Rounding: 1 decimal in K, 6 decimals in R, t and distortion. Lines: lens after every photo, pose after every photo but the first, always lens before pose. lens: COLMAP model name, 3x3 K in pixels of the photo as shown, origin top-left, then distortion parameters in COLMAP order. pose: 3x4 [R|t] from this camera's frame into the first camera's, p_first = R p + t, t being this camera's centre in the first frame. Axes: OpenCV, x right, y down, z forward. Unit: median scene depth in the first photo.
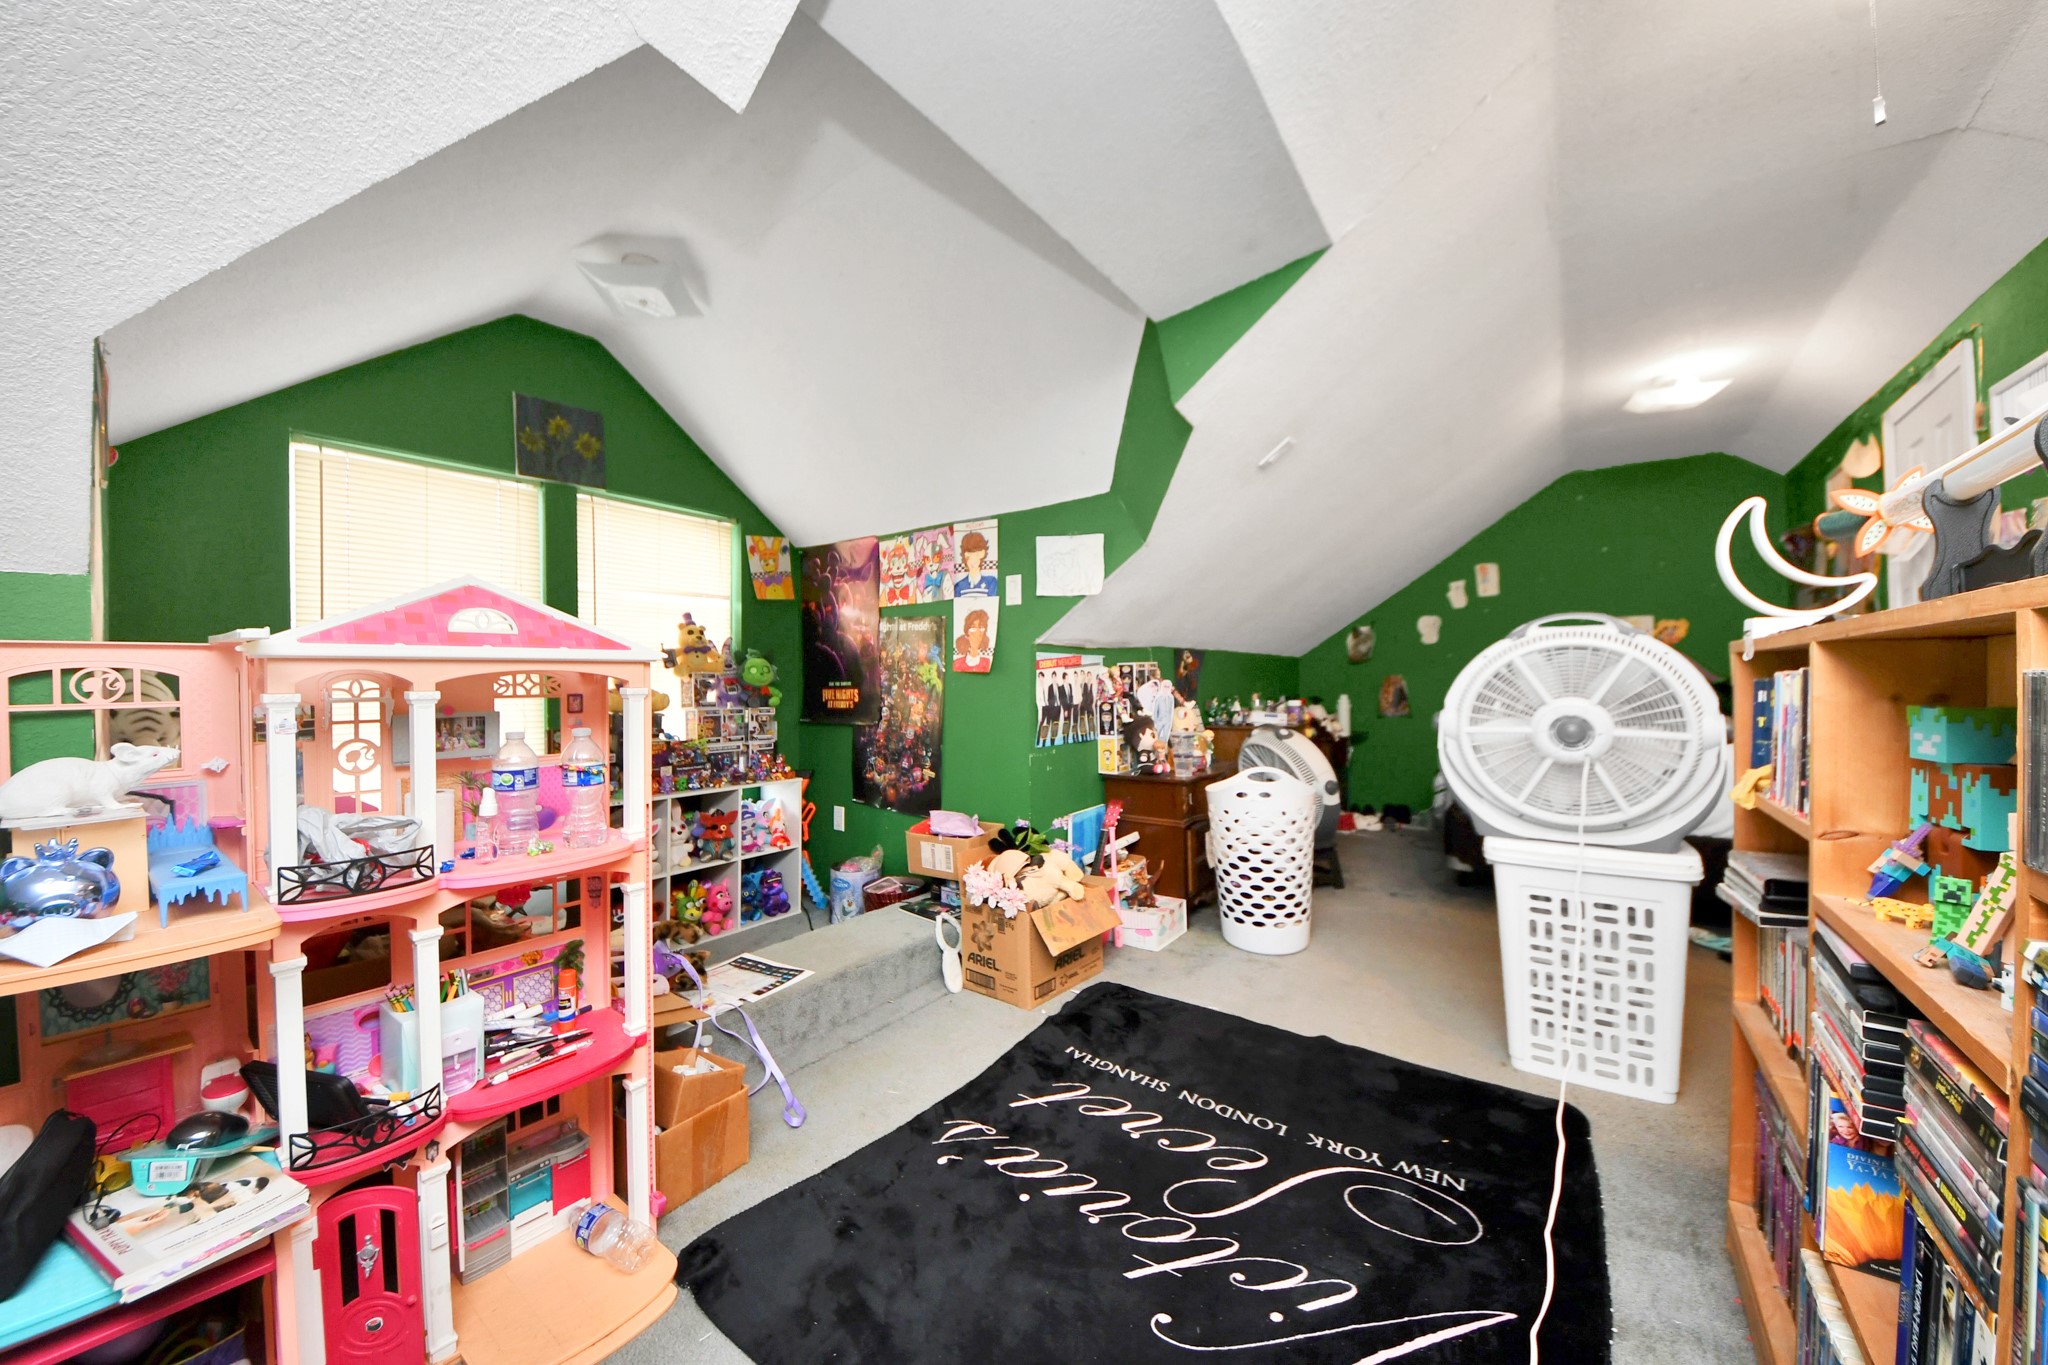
lens RADIAL K [[719.9, 0, 1017.6], [0, 719.9, 683.8], [0, 0, 1]] dist [0.043940, -0.027401]
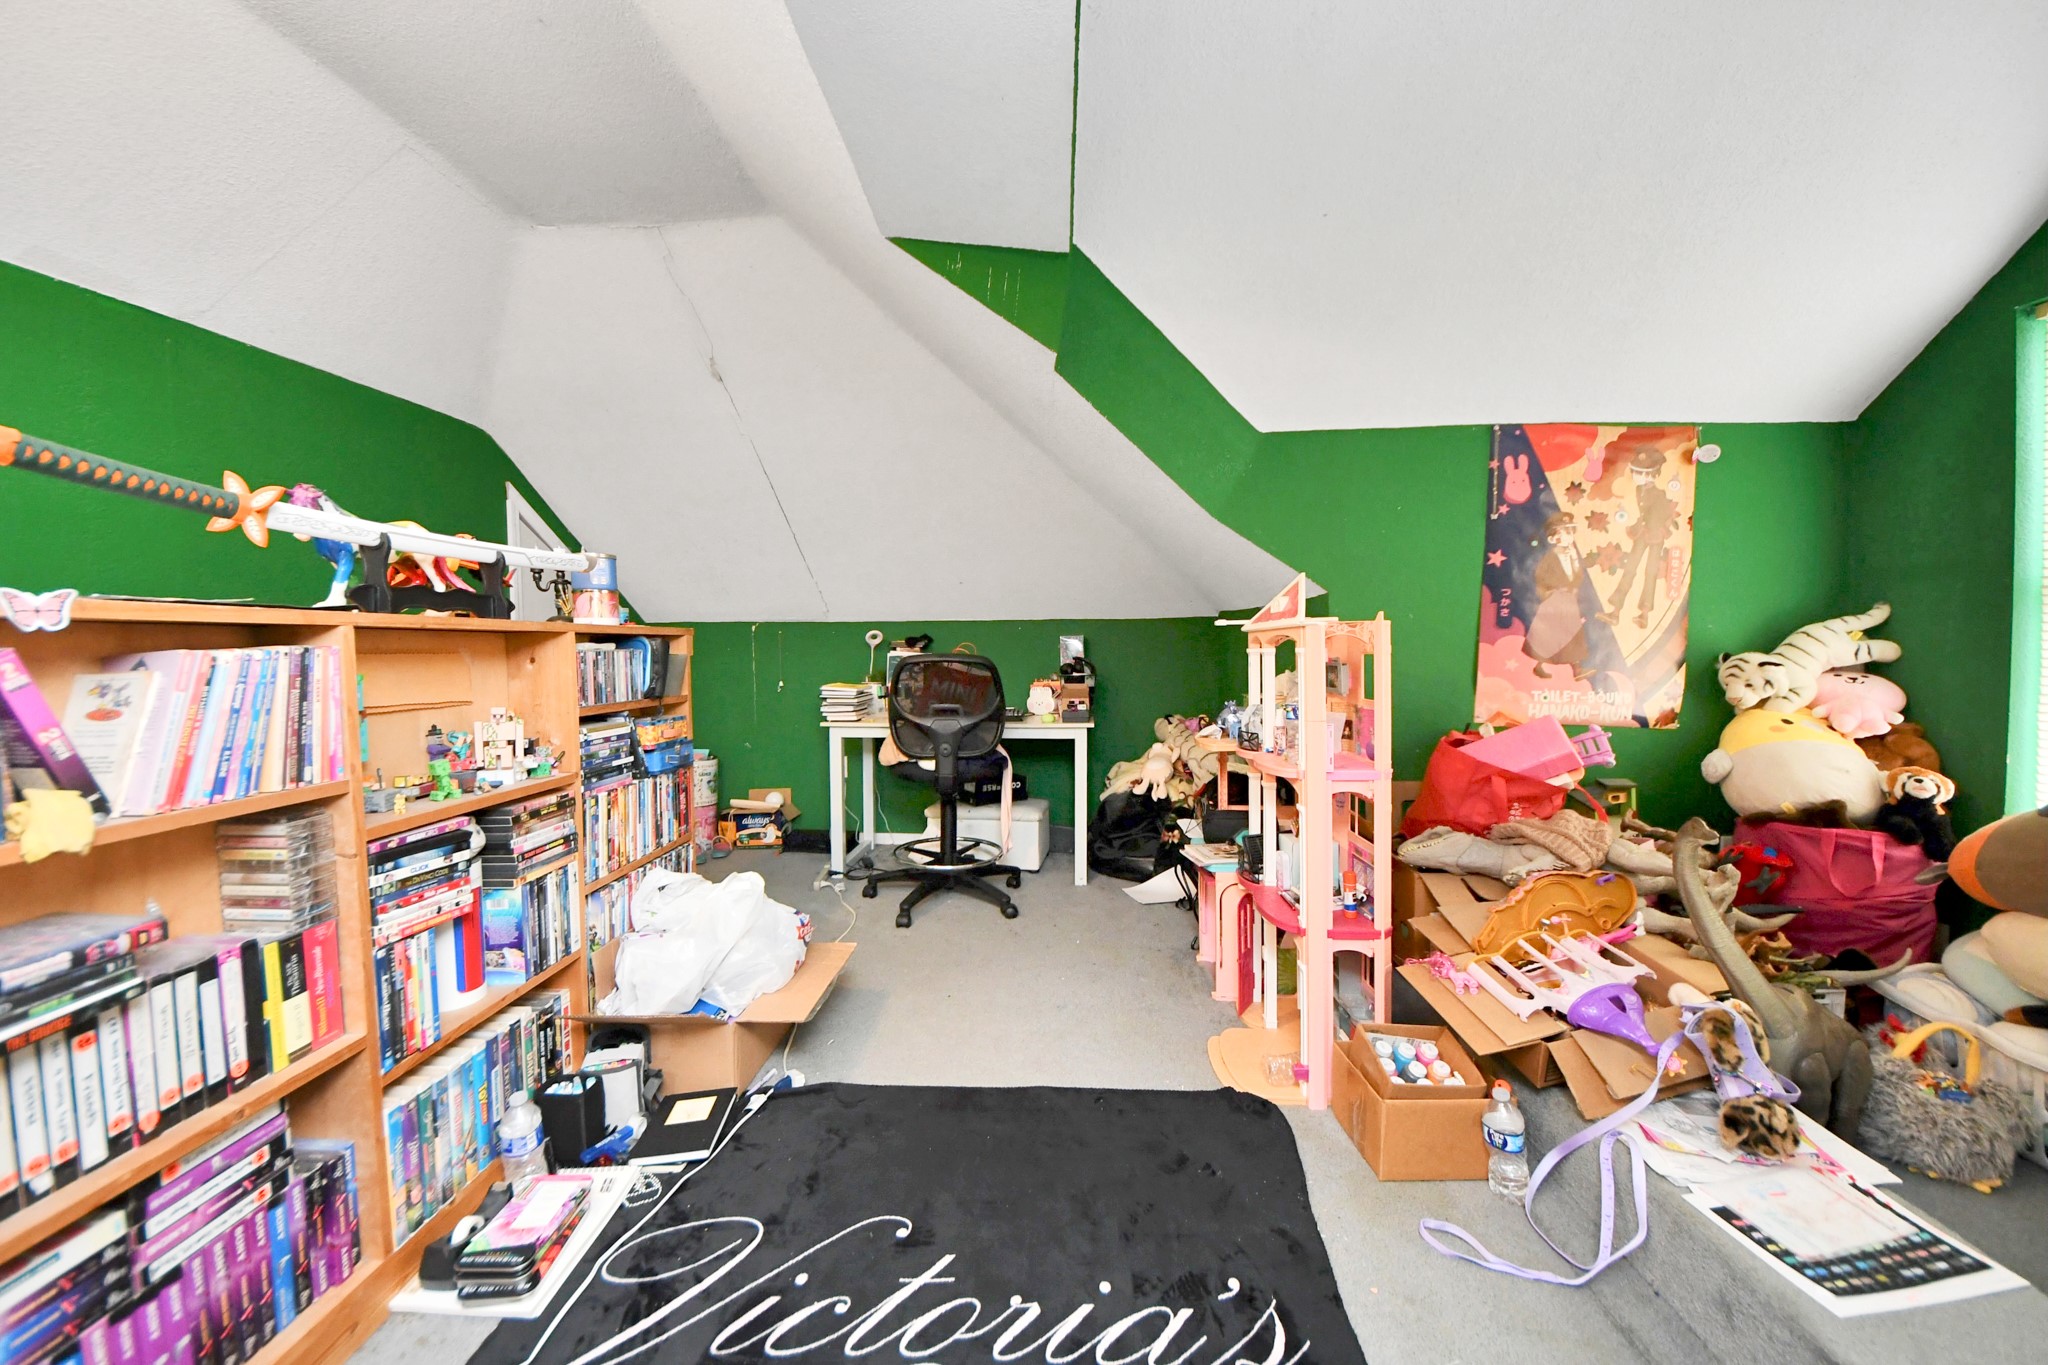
lens RADIAL K [[719.9, 0, 1017.6], [0, 719.9, 683.8], [0, 0, 1]] dist [0.043940, -0.027401]
pose [[-0.819989, 0.046702, -0.570471, 0.509207], [0.009258, 0.997618, 0.068363, -0.017335], [0.572305, 0.050776, -0.818467, 1.545010]]
